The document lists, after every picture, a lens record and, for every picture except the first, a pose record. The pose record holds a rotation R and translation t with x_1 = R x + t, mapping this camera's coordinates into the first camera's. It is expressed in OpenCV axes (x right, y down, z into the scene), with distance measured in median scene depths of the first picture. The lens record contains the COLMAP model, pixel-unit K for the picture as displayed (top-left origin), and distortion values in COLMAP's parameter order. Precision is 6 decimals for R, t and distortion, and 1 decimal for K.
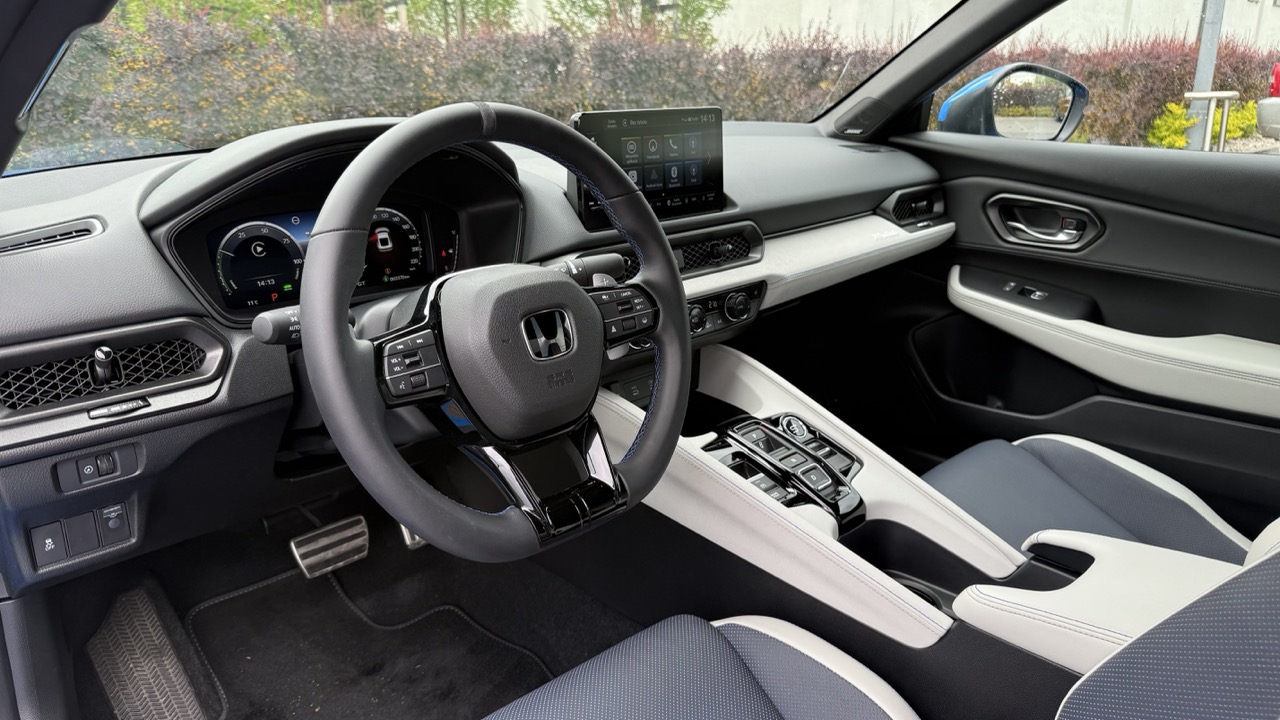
lens RADIAL K [[912.5, 0, 630.1], [0, 912.5, 371.3], [0, 0, 1]] dist [0.012537, -0.046596]
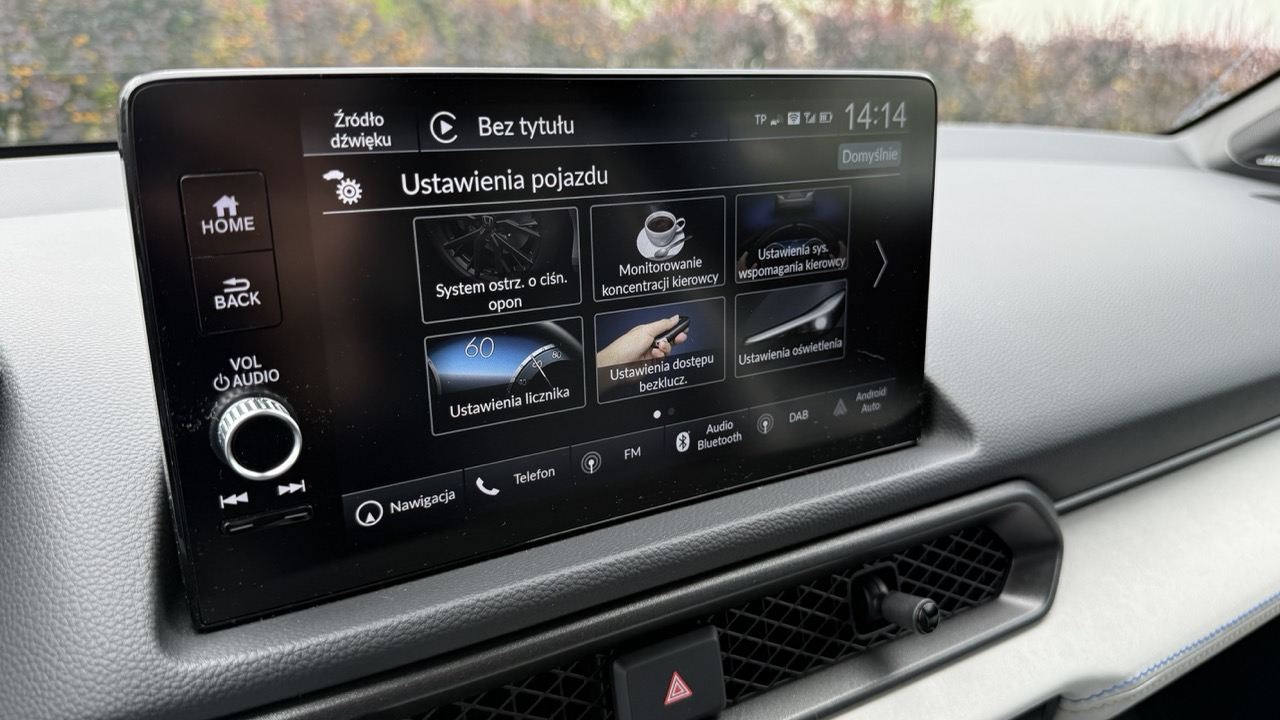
lens RADIAL K [[912.5, 0, 647.5], [0, 912.5, 363.6], [0, 0, 1]] dist [0.012537, -0.046596]
pose [[0.969965, 0.082071, -0.228979, 0.084531], [-0.084015, 0.996464, 0.001266, -0.197129], [0.228273, 0.018010, 0.973431, 0.716080]]
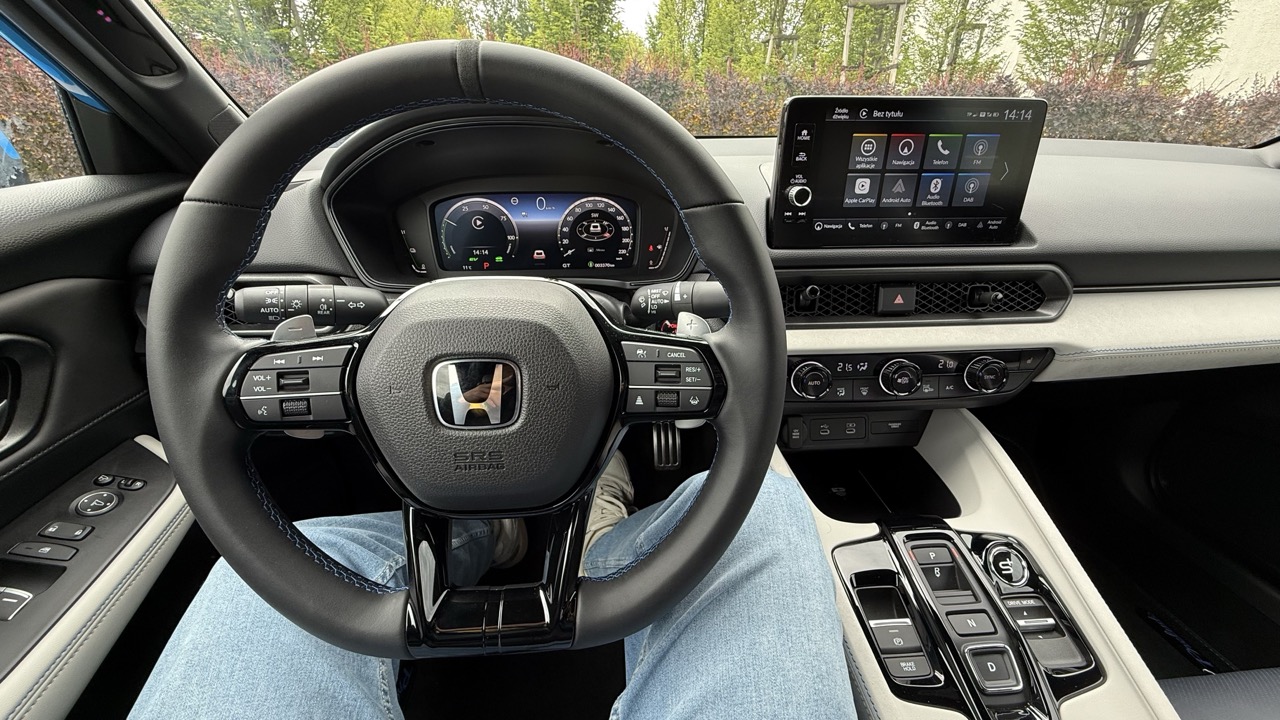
lens RADIAL K [[503.1, 0, 631.8], [0, 503.1, 358.2], [0, 0, 1]] dist [-0.011927, 0.001295]
pose [[0.761582, 0.276877, -0.585945, 0.132442], [-0.203479, 0.960579, 0.189432, -0.102695], [0.615296, -0.025040, 0.787899, 0.486613]]
